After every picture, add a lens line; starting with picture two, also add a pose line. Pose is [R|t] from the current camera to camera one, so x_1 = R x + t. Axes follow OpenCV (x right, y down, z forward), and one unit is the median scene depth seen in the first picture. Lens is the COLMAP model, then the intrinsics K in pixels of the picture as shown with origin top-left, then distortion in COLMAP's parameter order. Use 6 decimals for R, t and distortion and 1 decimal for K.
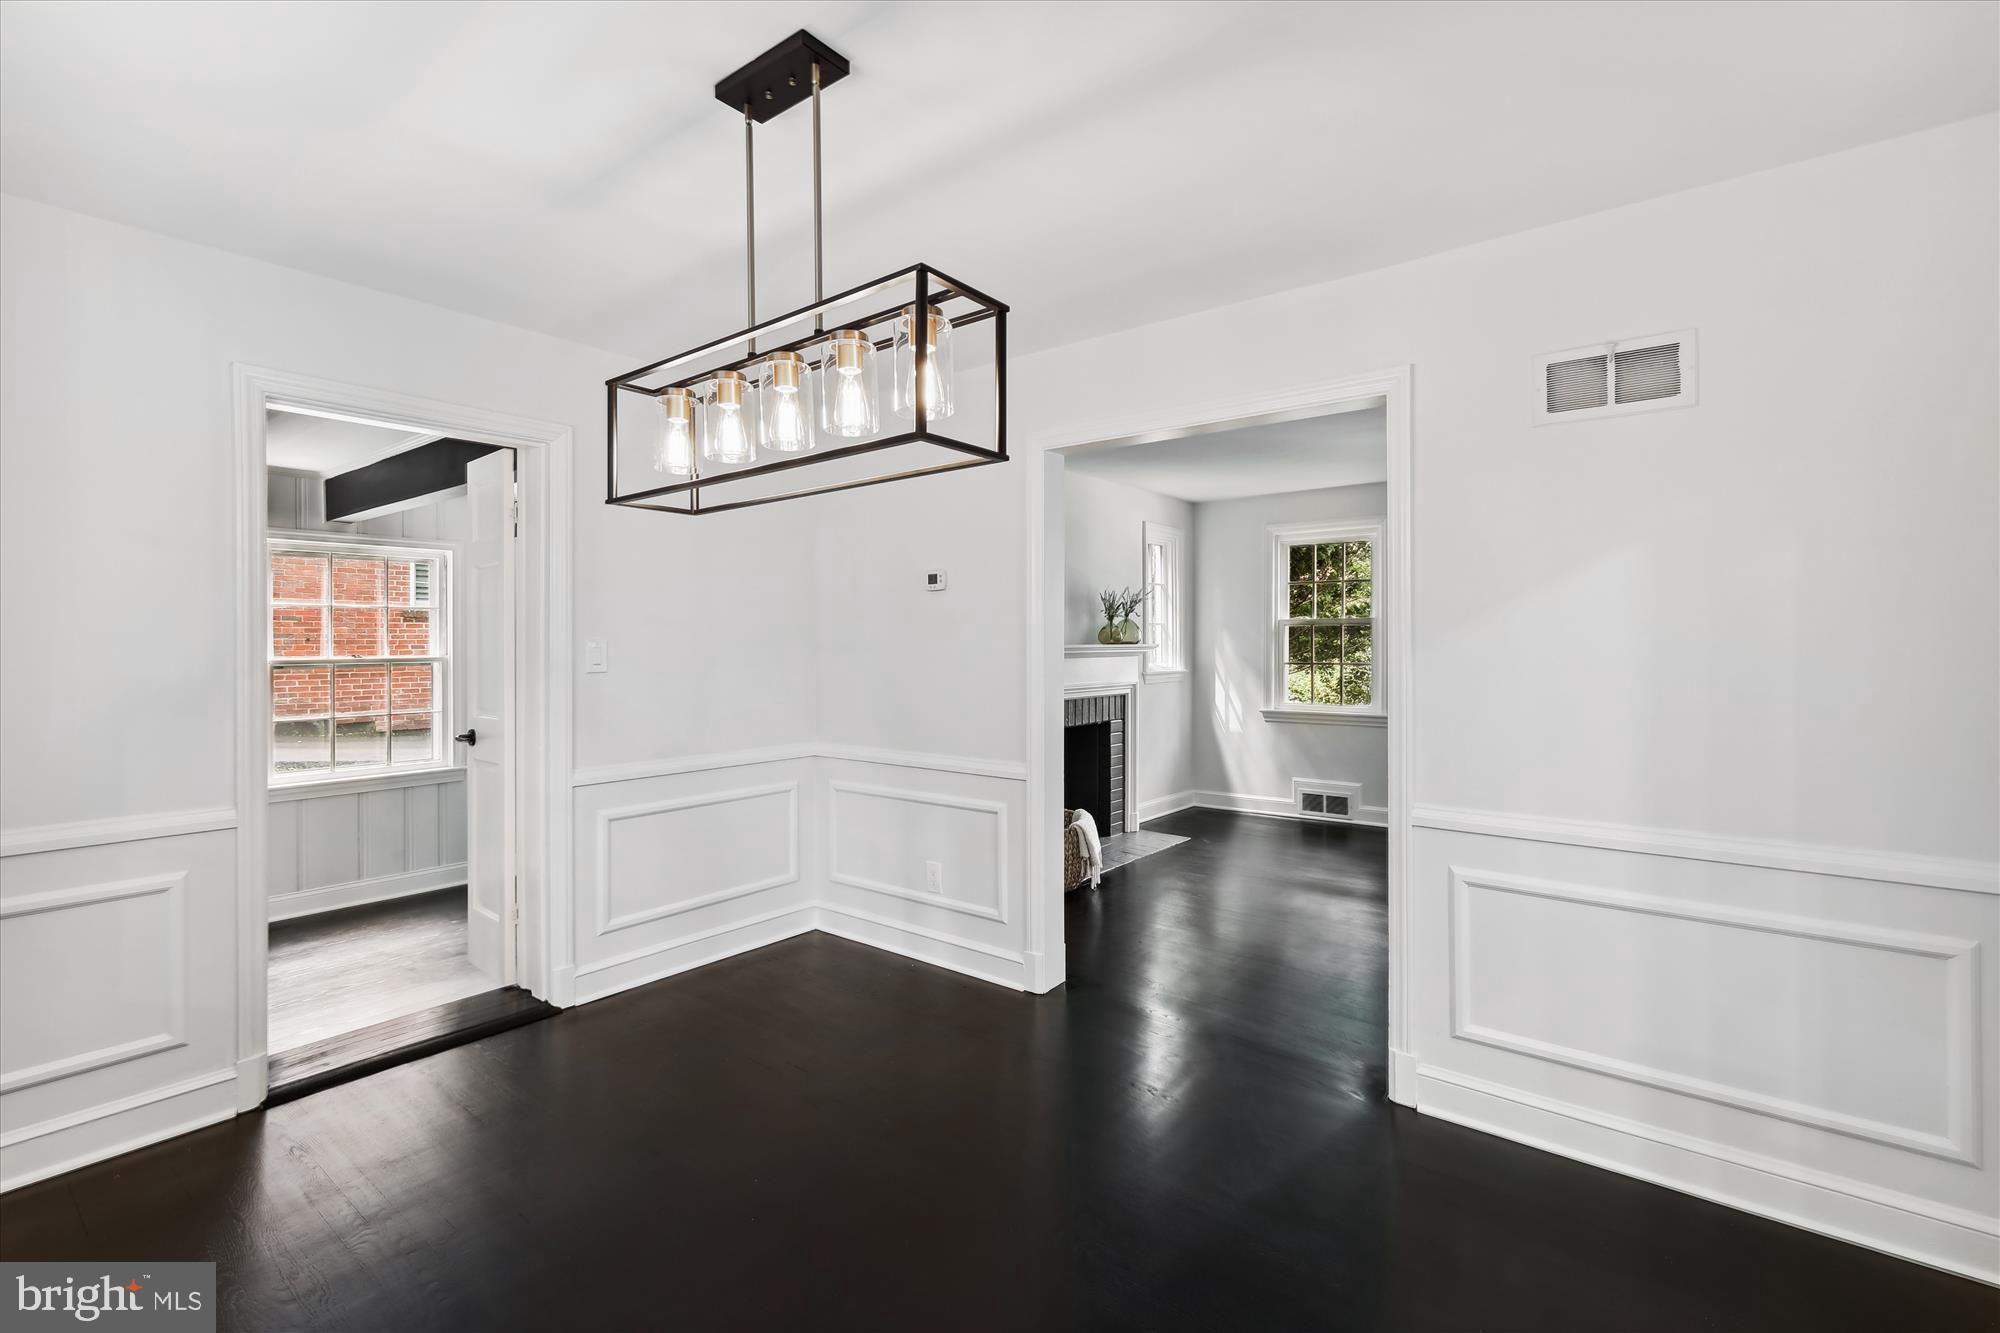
lens RADIAL K [[879.9, 0, 976.3], [0, 879.9, 638.6], [0, 0, 1]] dist [0.001921, -0.000172]
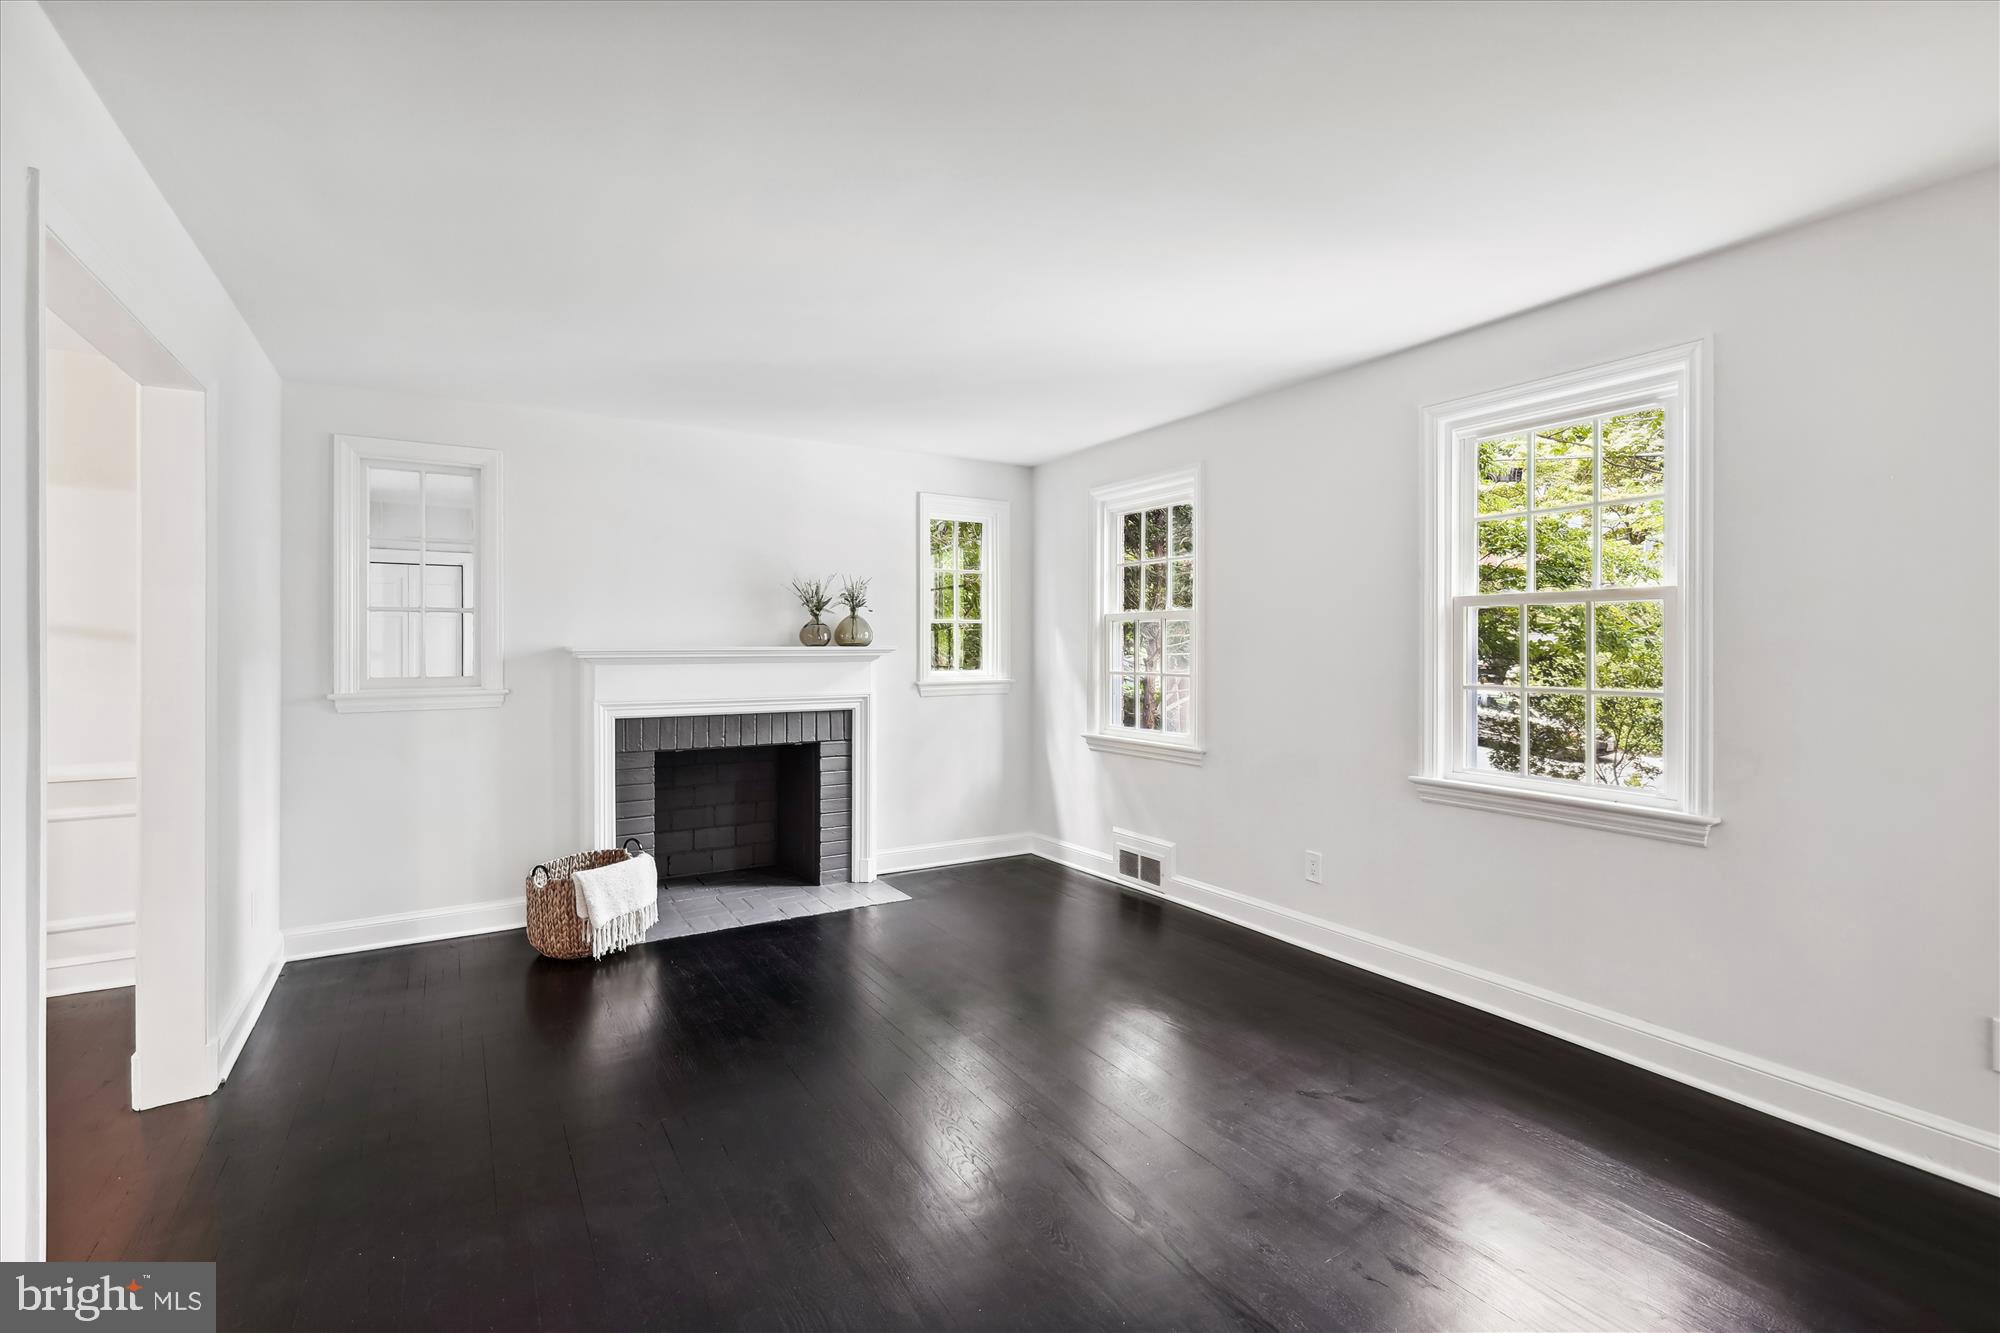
lens RADIAL K [[879.9, 0, 987.8], [0, 879.9, 658.2], [0, 0, 1]] dist [0.001921, -0.000172]
pose [[0.938021, 0.003964, -0.346556, 0.534009], [0.001332, 0.999886, 0.015040, 0.004502], [0.346576, -0.014569, 0.937909, 0.280876]]
